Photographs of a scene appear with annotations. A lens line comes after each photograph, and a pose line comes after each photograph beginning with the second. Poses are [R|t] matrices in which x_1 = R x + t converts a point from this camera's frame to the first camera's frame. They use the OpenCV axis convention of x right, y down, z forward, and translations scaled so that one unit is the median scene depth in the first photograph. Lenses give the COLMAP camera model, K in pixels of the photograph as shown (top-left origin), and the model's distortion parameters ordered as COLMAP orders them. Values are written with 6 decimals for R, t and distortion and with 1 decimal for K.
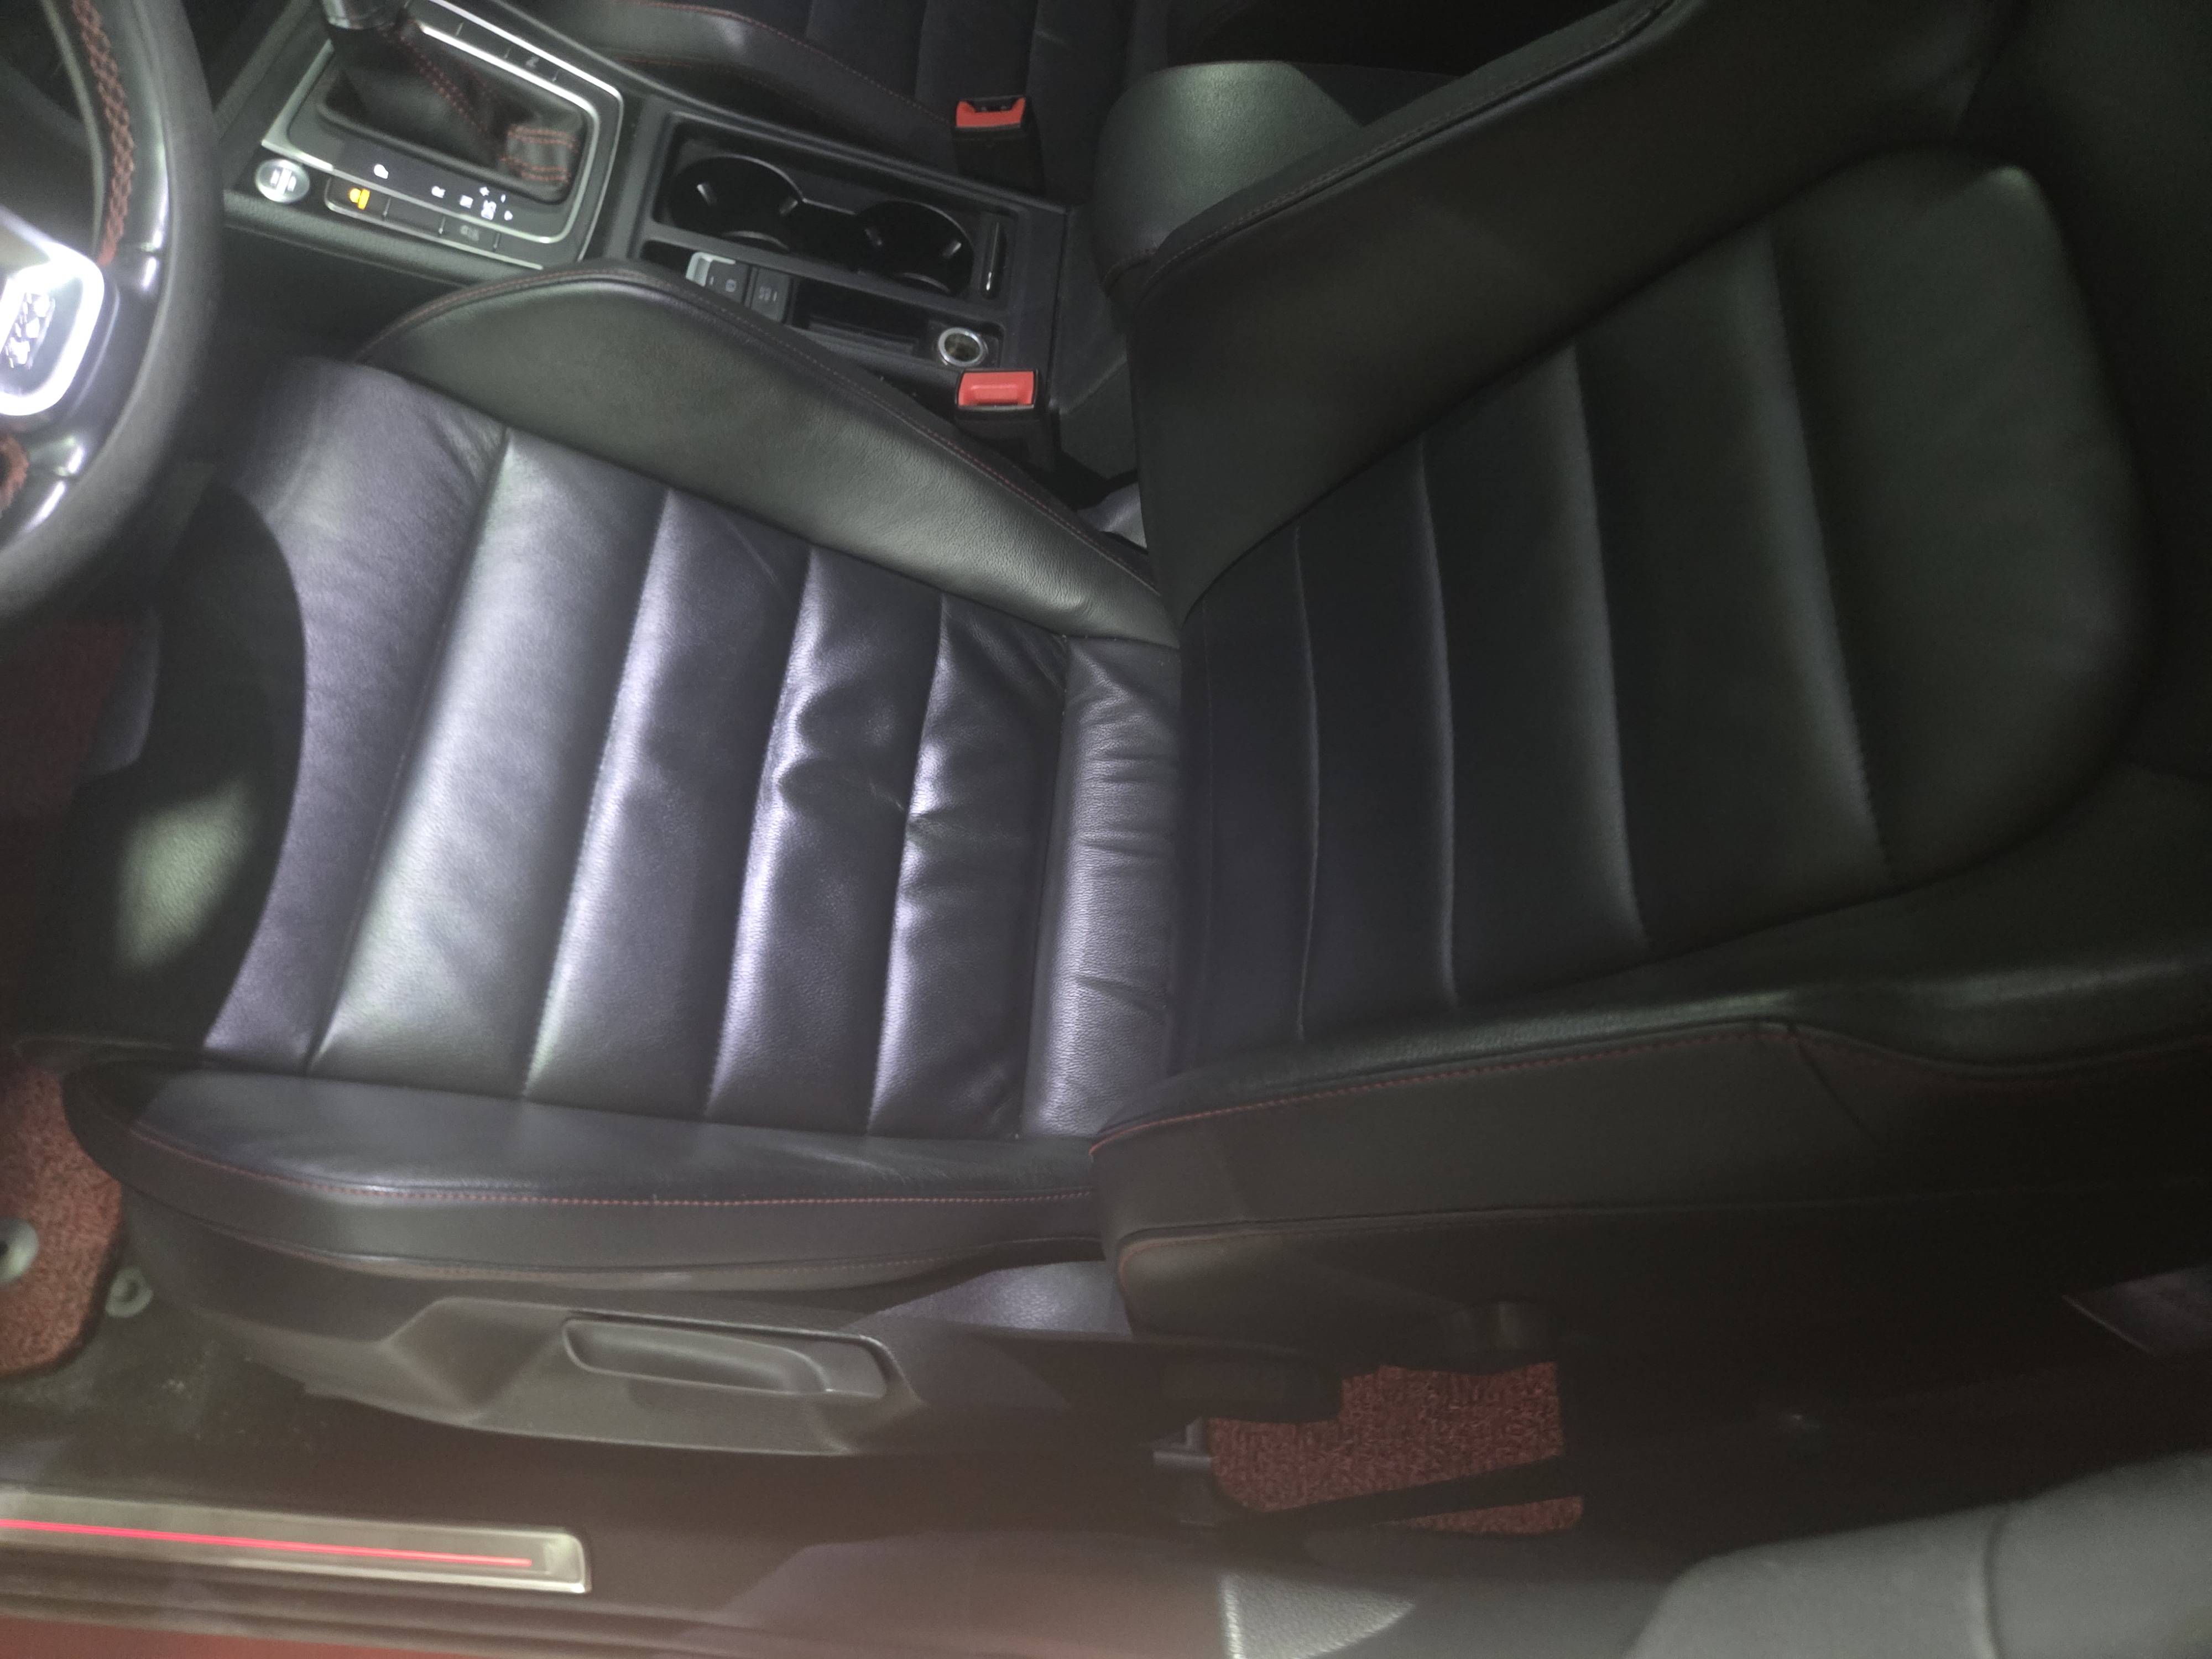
lens RADIAL K [[1515.1, 0, 1104.6], [0, 1515.1, 910.4], [0, 0, 1]] dist [0.043873, -0.044578]
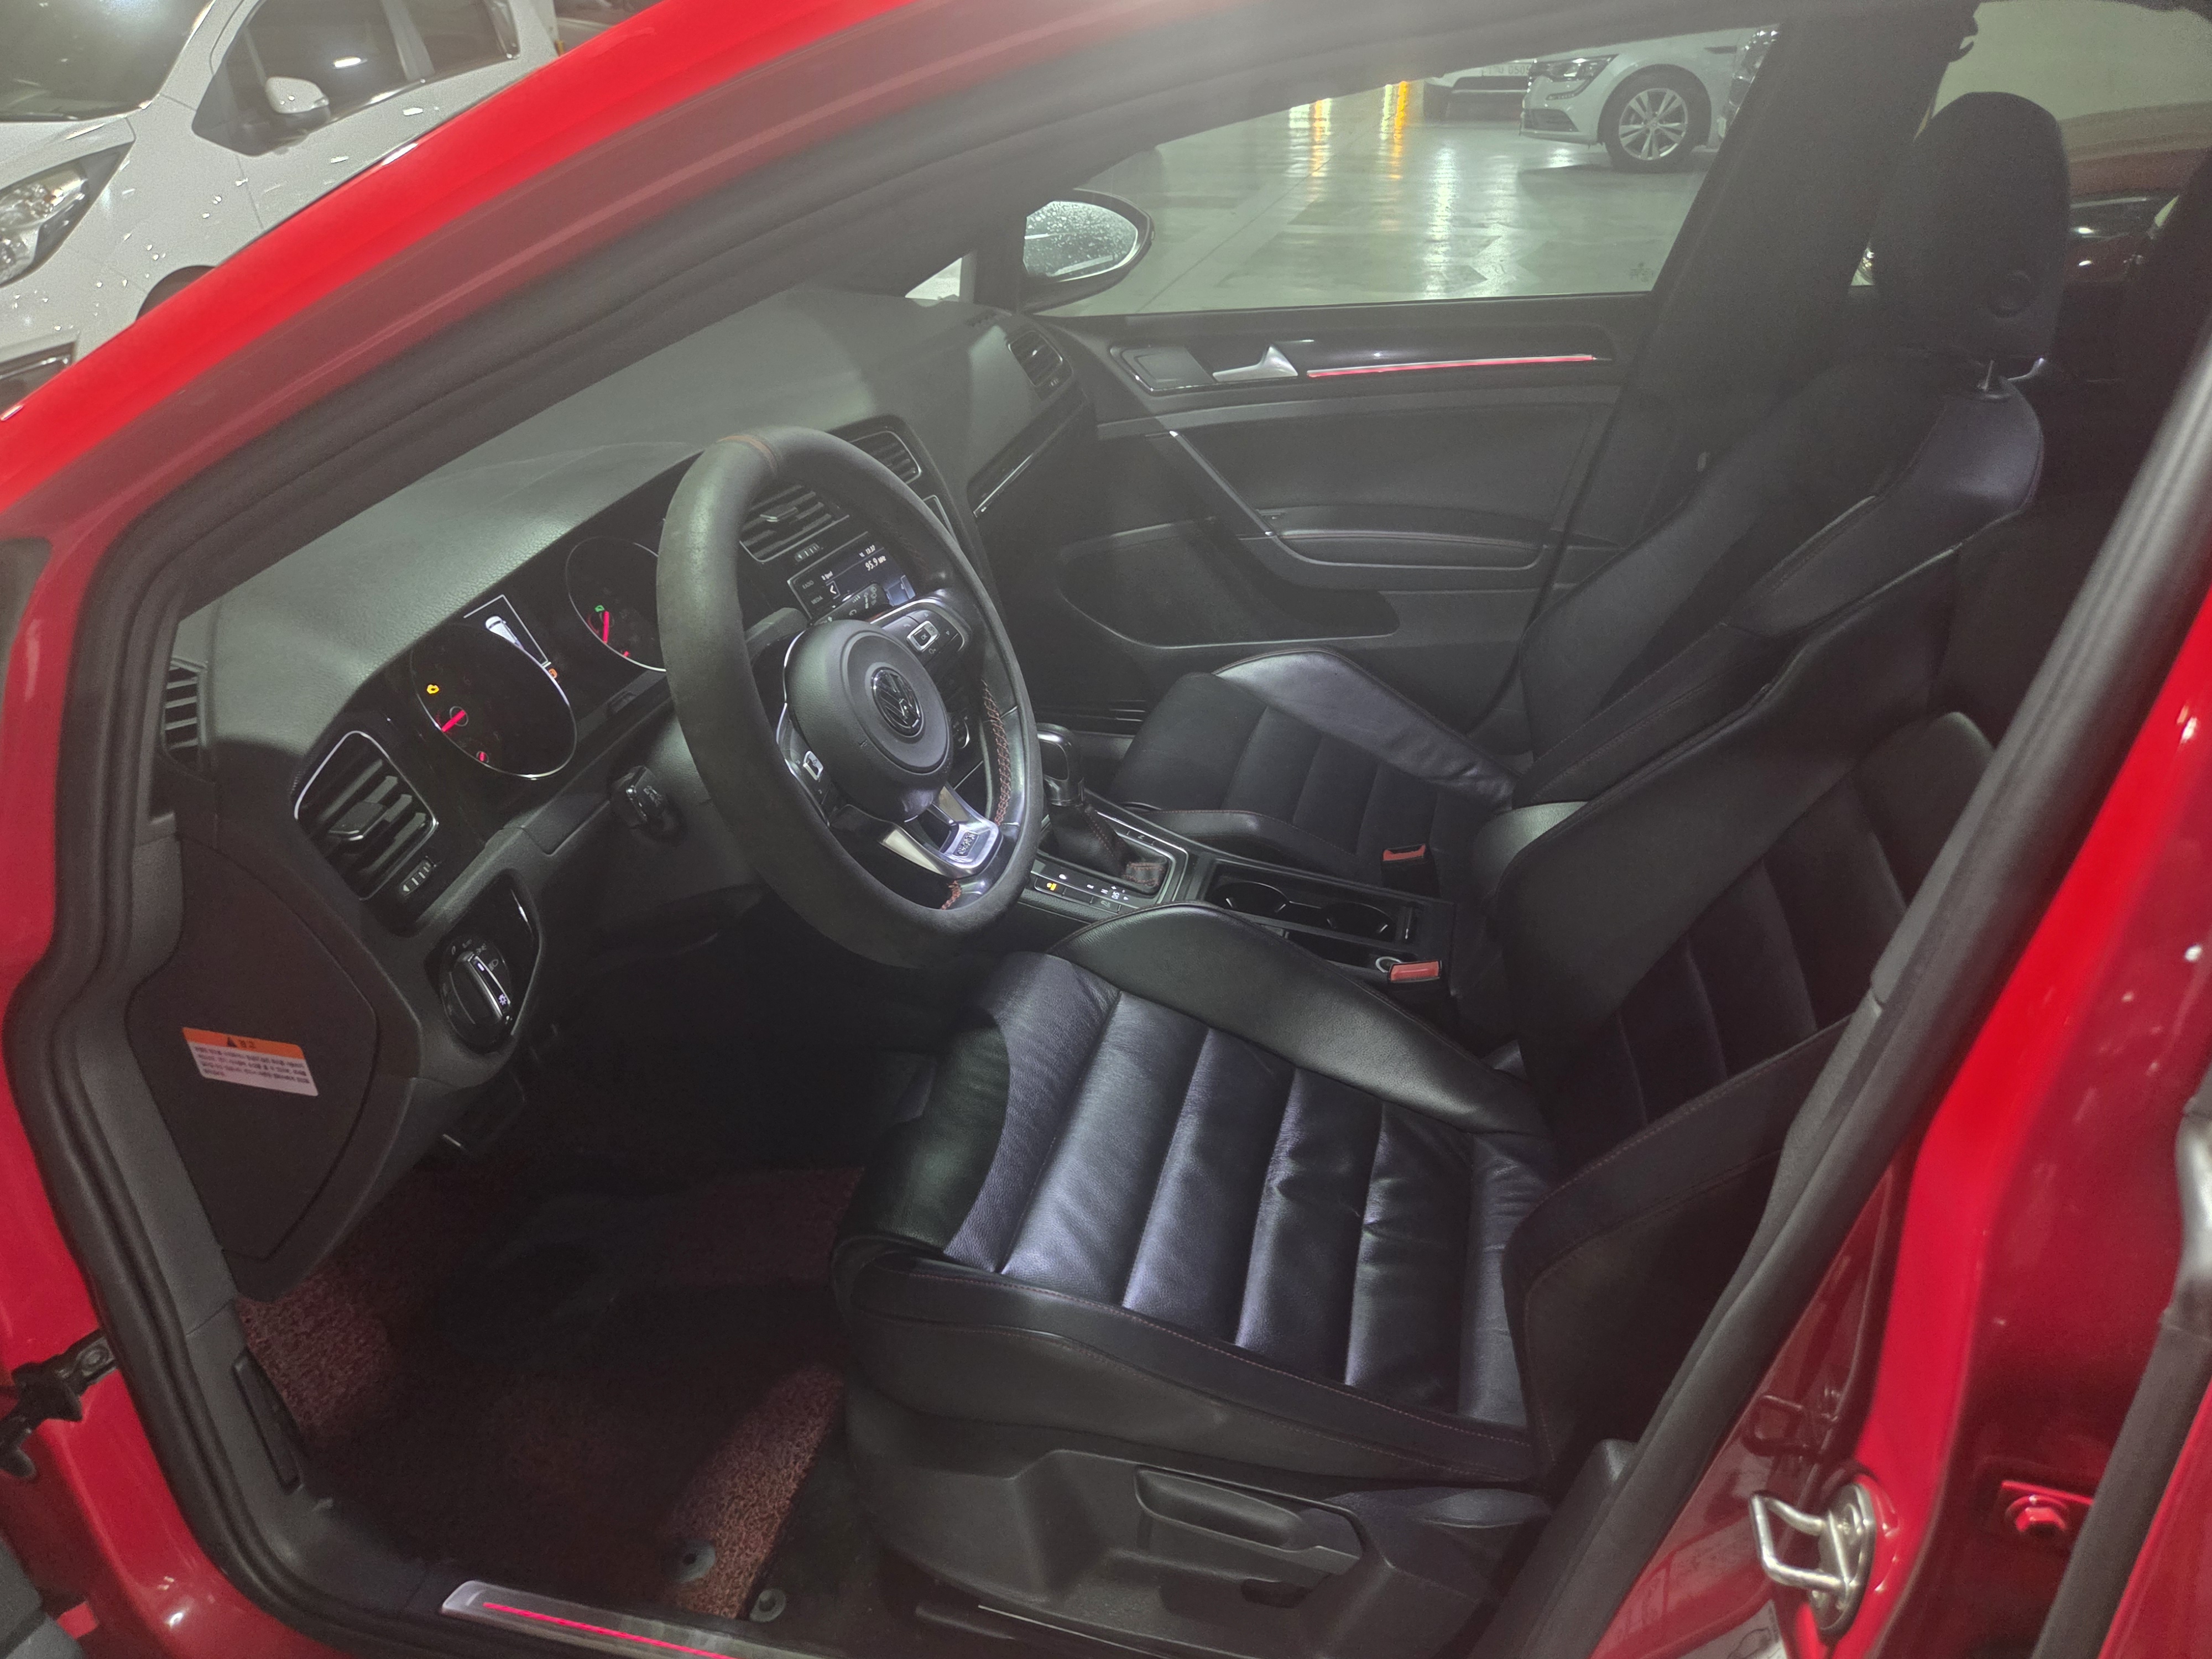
lens RADIAL K [[1515.1, 0, 1121.9], [0, 1515.1, 826.7], [0, 0, 1]] dist [0.043873, -0.044578]
pose [[0.972873, -0.069915, -0.220520, -0.009267], [-0.082163, 0.786663, -0.611890, 0.534282], [0.216256, 0.613411, 0.759579, -0.356831]]
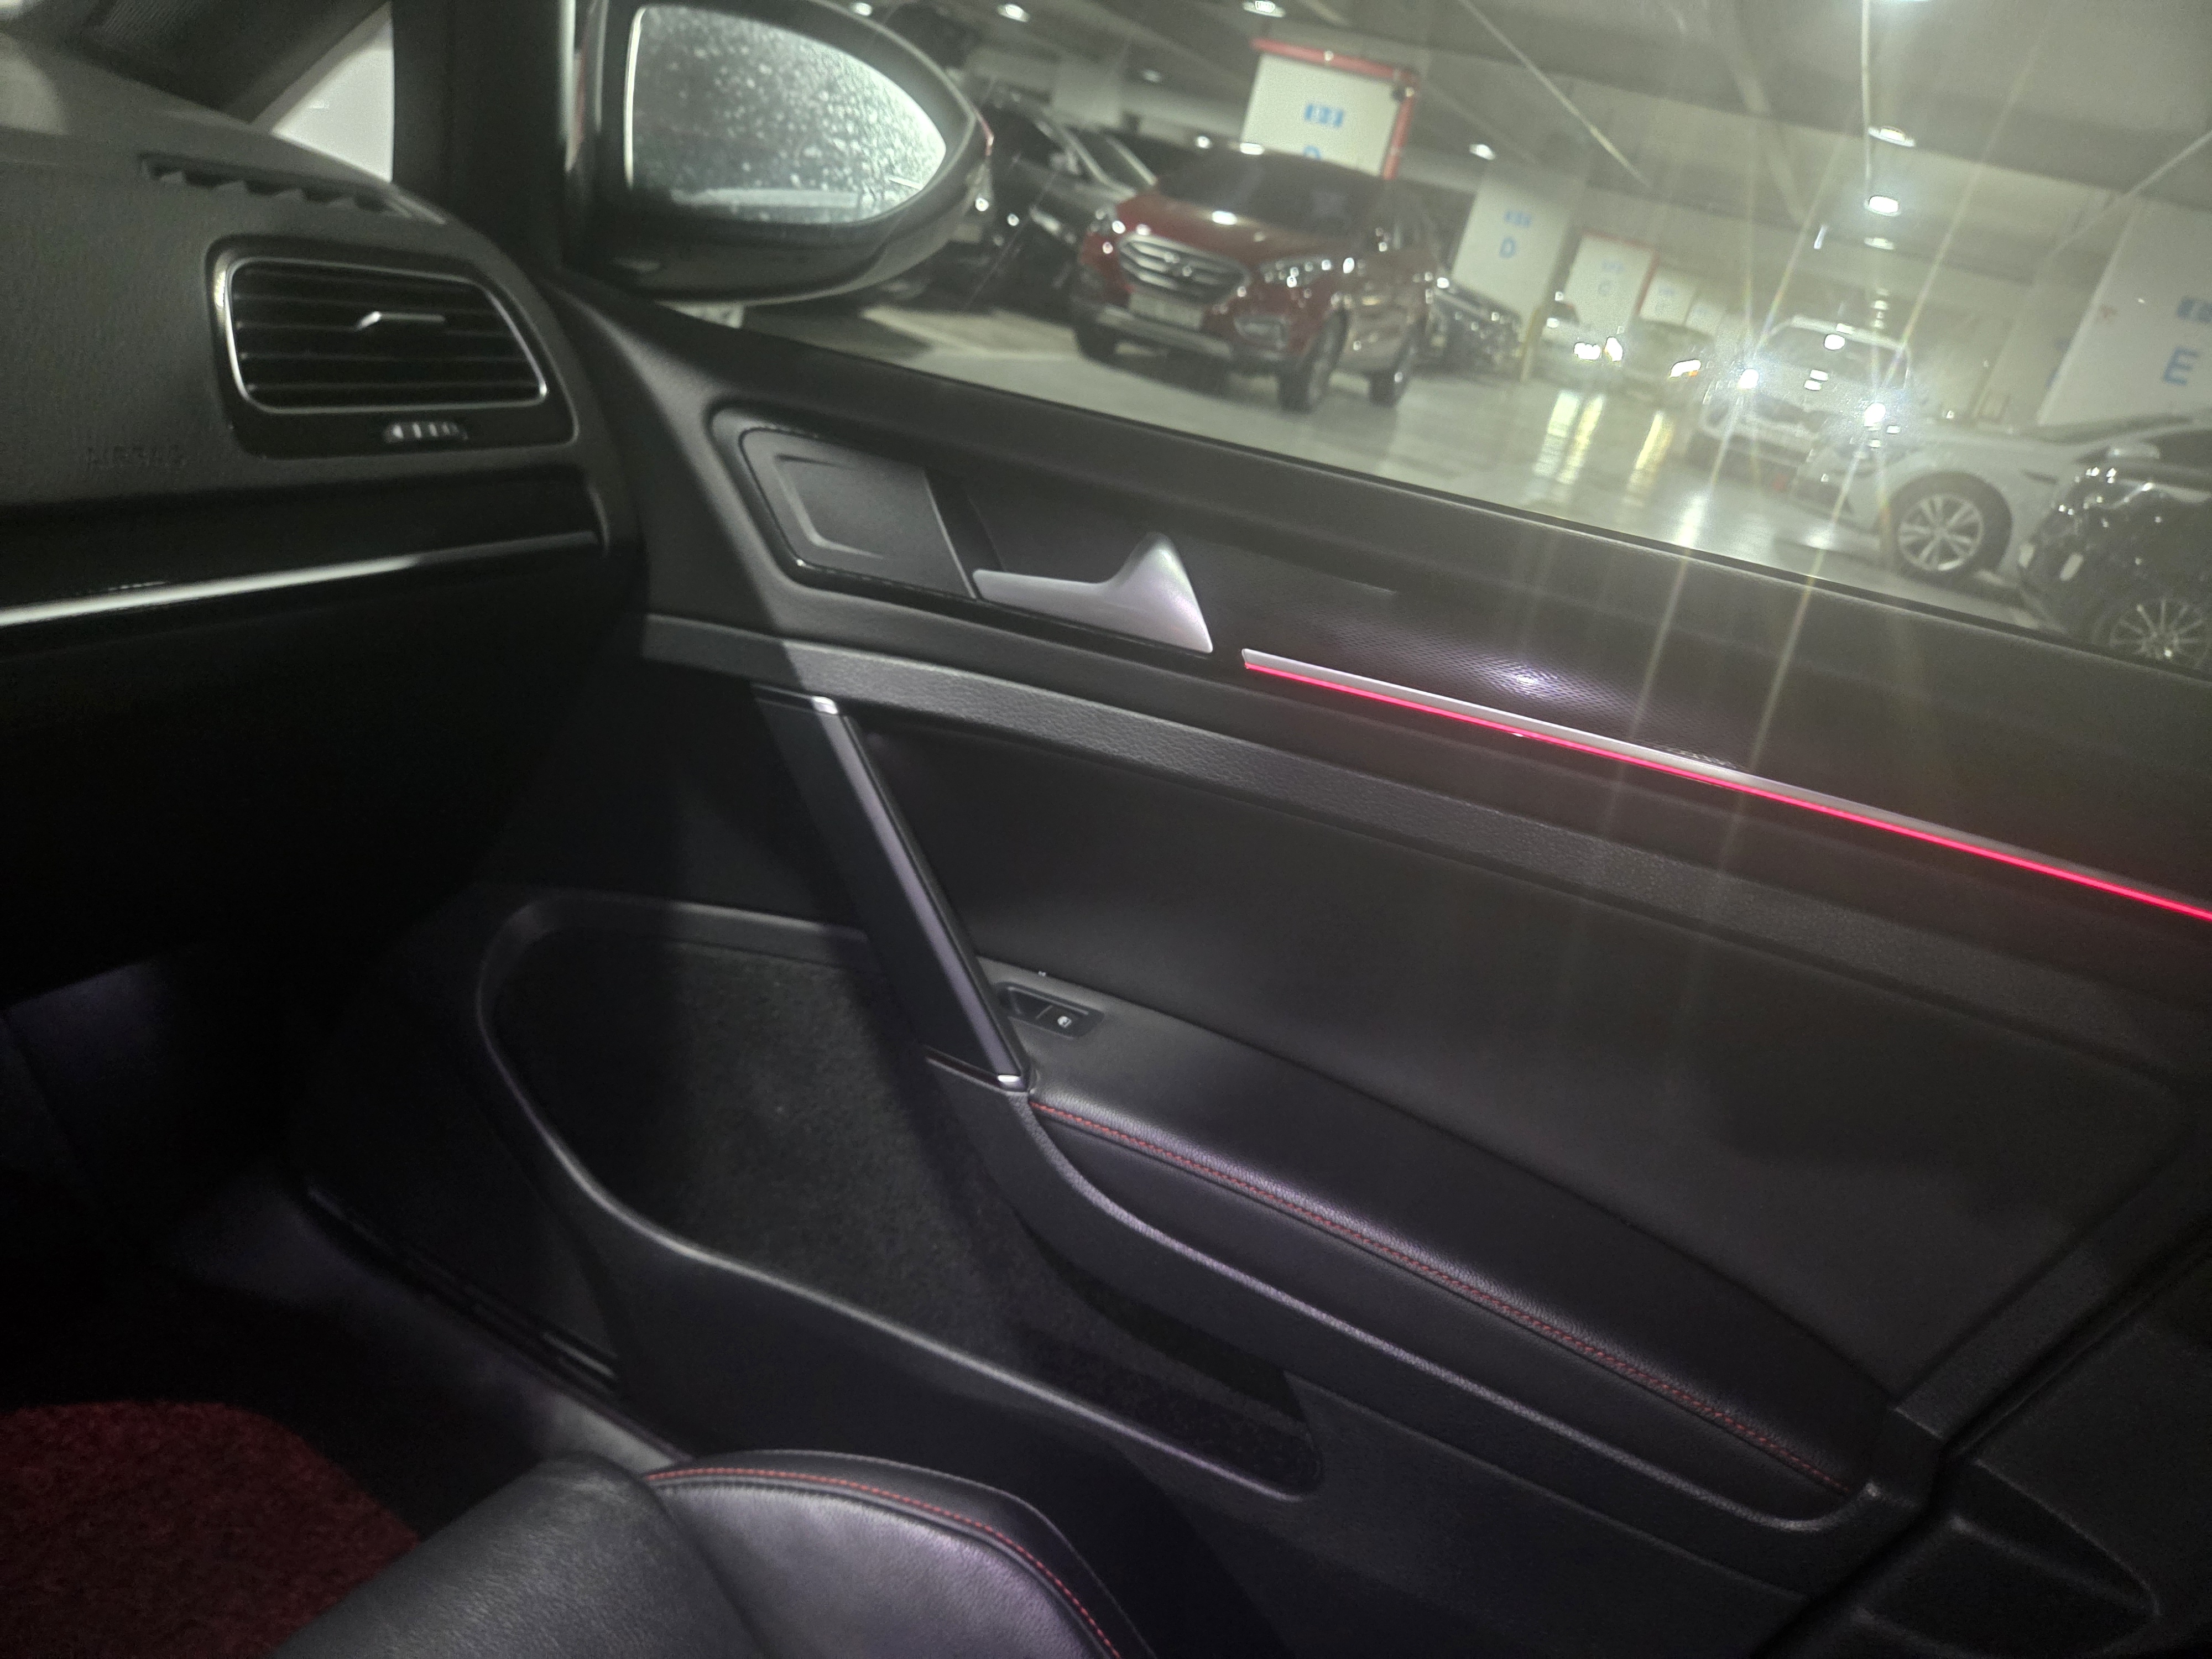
lens RADIAL K [[1515.1, 0, 1093.1], [0, 1515.1, 832.5], [0, 0, 1]] dist [0.043873, -0.044578]
pose [[0.929758, 0.200583, -0.308735, -0.024098], [-0.363706, 0.630608, -0.685603, -0.890461], [0.057171, 0.749733, 0.659266, 0.634267]]
